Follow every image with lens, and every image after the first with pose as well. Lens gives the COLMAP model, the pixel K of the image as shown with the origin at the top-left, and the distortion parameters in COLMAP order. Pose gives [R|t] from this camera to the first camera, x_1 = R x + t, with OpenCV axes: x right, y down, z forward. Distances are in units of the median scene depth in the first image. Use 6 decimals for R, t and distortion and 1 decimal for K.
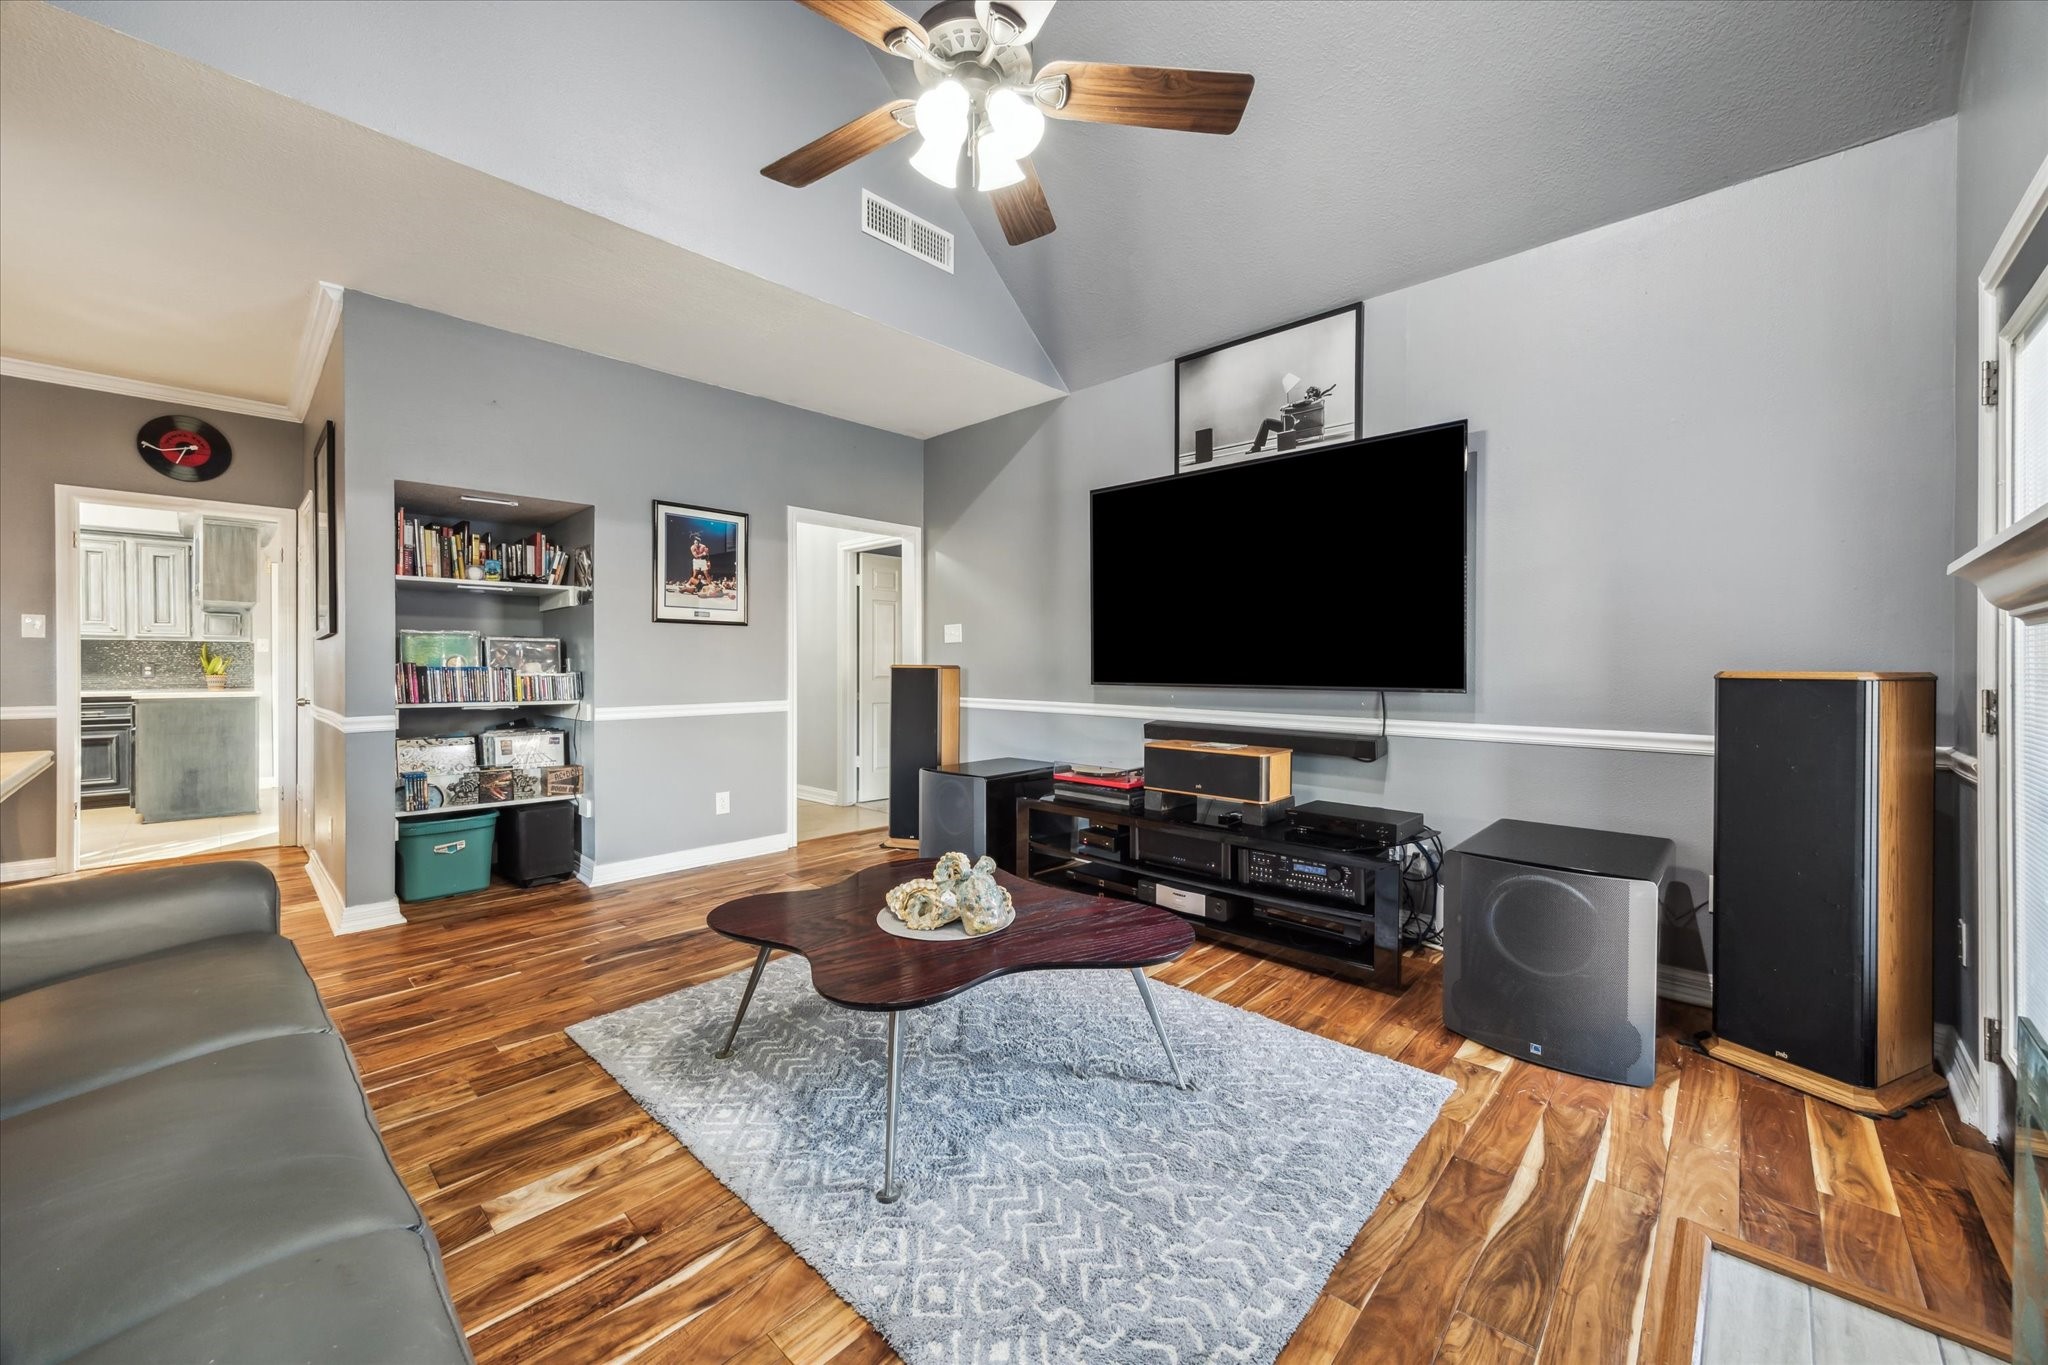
lens RADIAL K [[795.0, 0, 1024.0], [0, 795.0, 682.5], [0, 0, 1]] dist [0.006565, -0.000459]
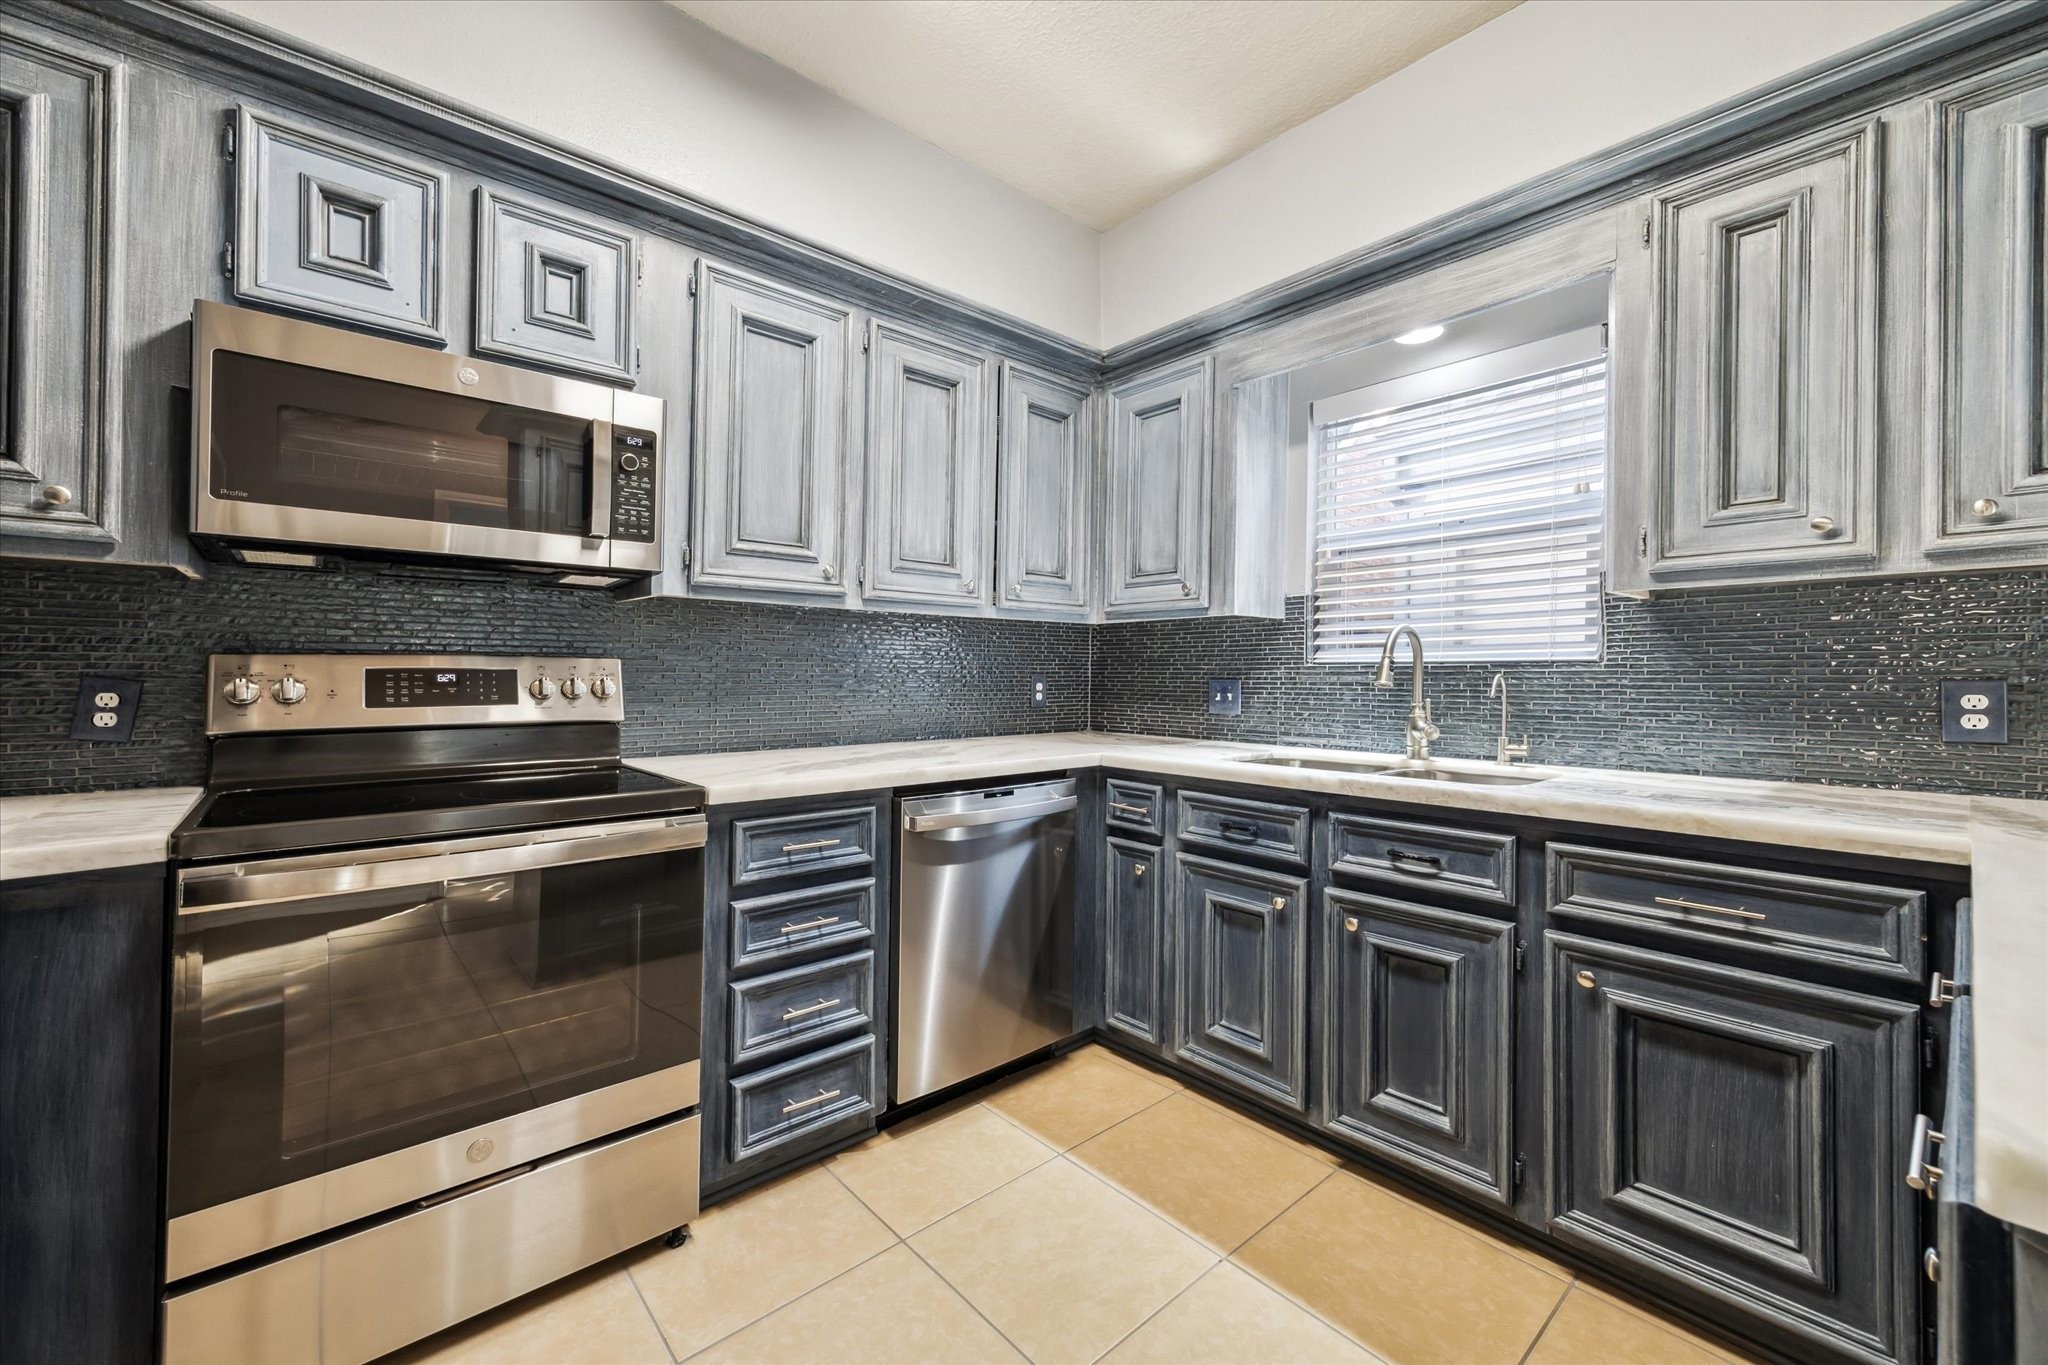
lens RADIAL K [[795.0, 0, 1024.0], [0, 795.0, 682.5], [0, 0, 1]] dist [0.006565, -0.000459]
pose [[-0.088513, -0.003526, -0.996069, -0.892788], [-0.020752, 0.999783, -0.001695, -0.020988], [0.995859, 0.020520, -0.088567, 0.796283]]
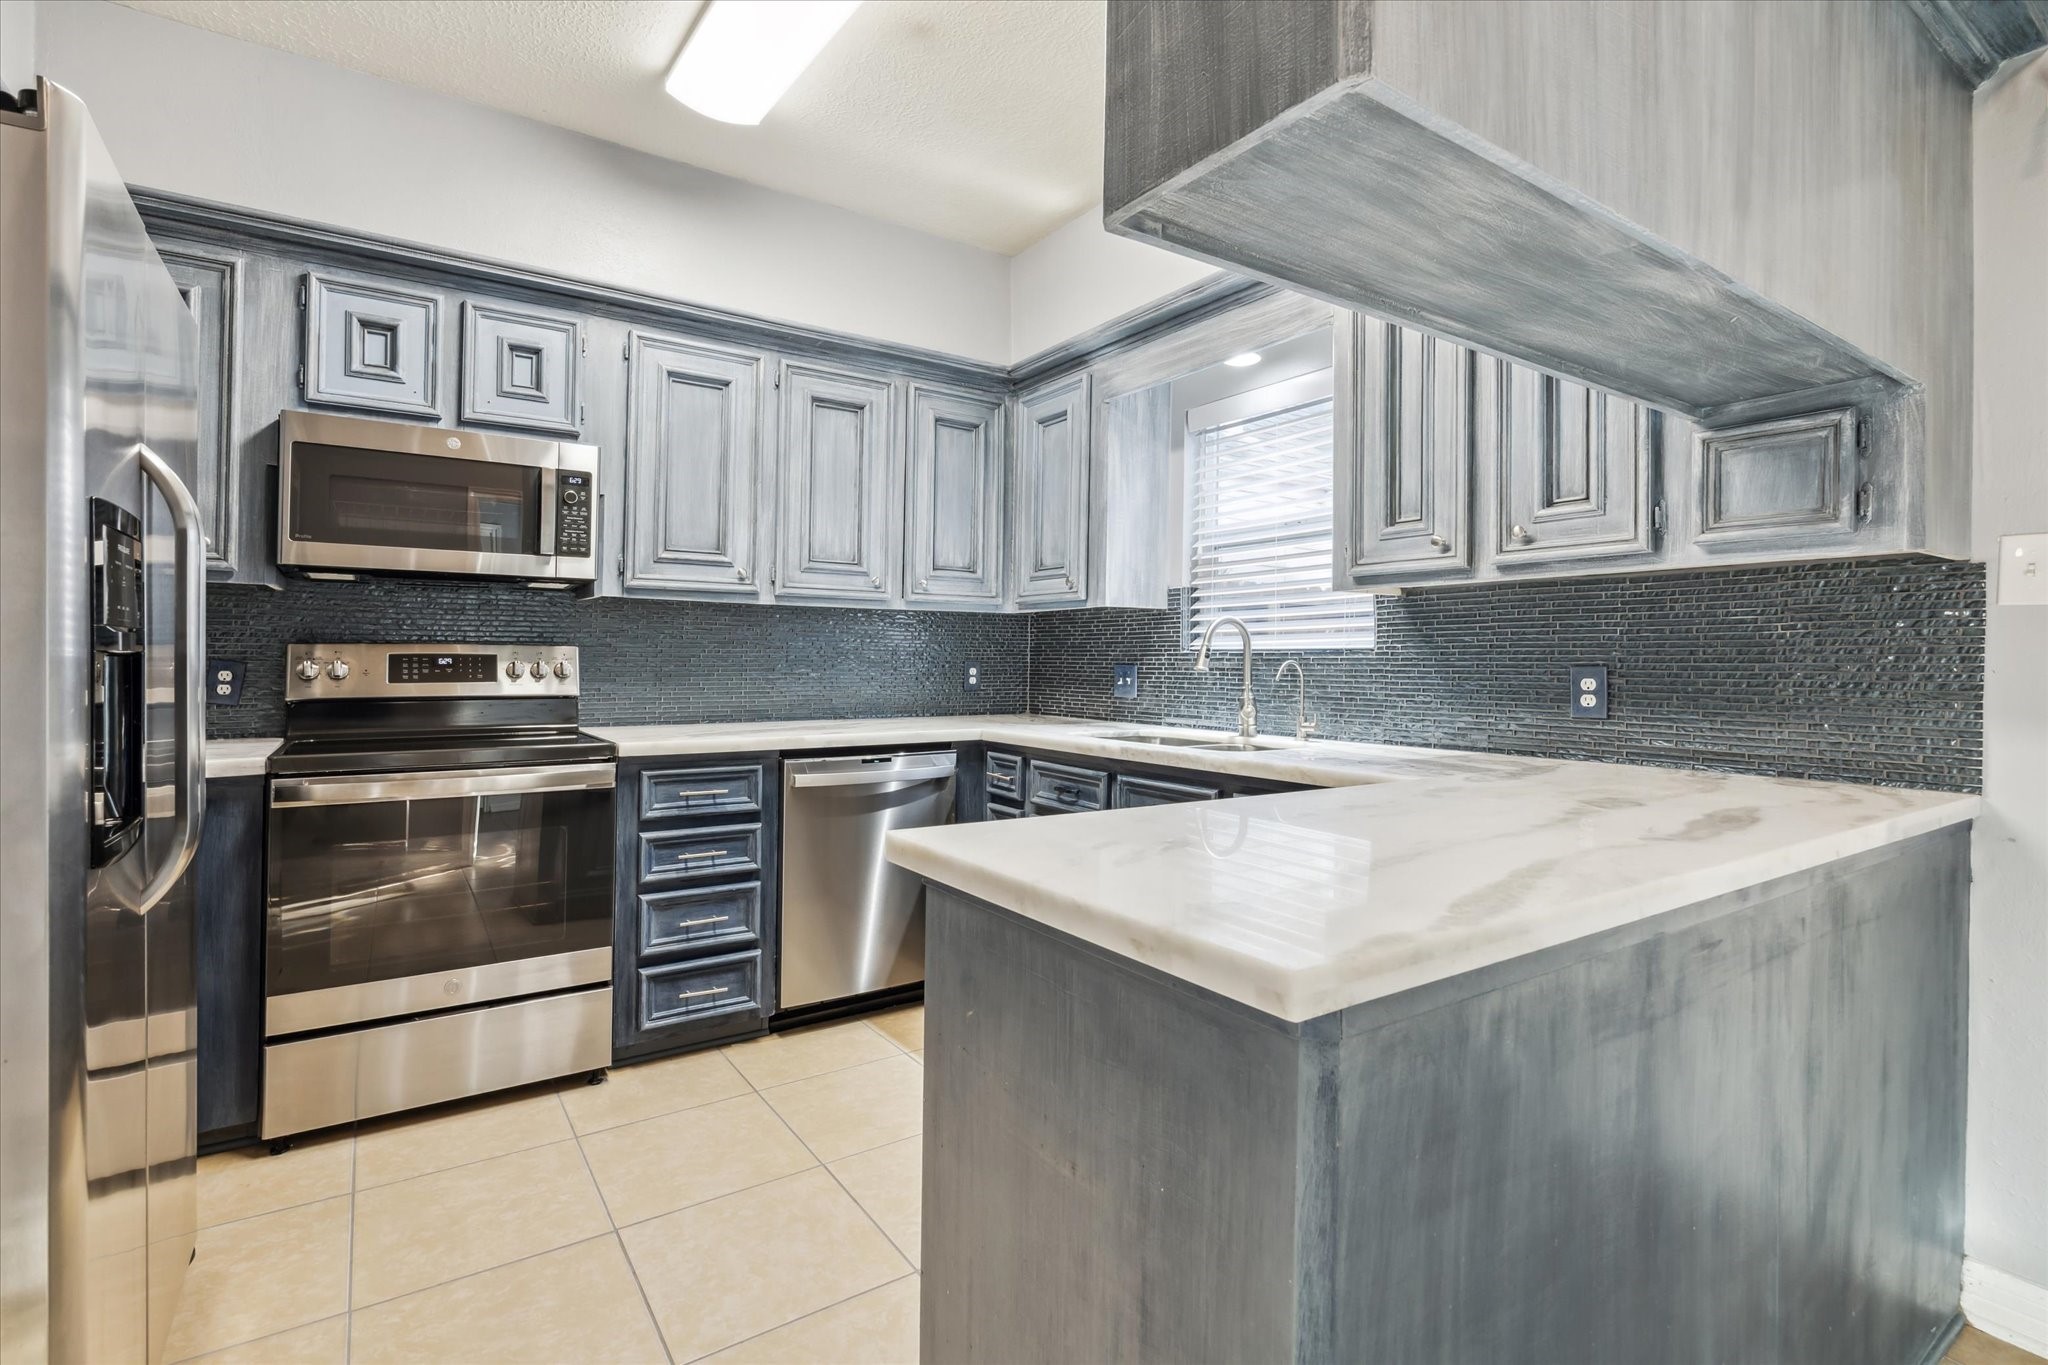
lens RADIAL K [[938.7, 0, 1021.2], [0, 938.7, 670.4], [0, 0, 1]] dist [-0.001323, -0.000094]
pose [[-0.214016, -0.003352, -0.976824, -0.784586], [-0.024786, 0.999691, 0.002000, -0.022045], [0.976516, 0.024640, -0.214033, 0.925014]]
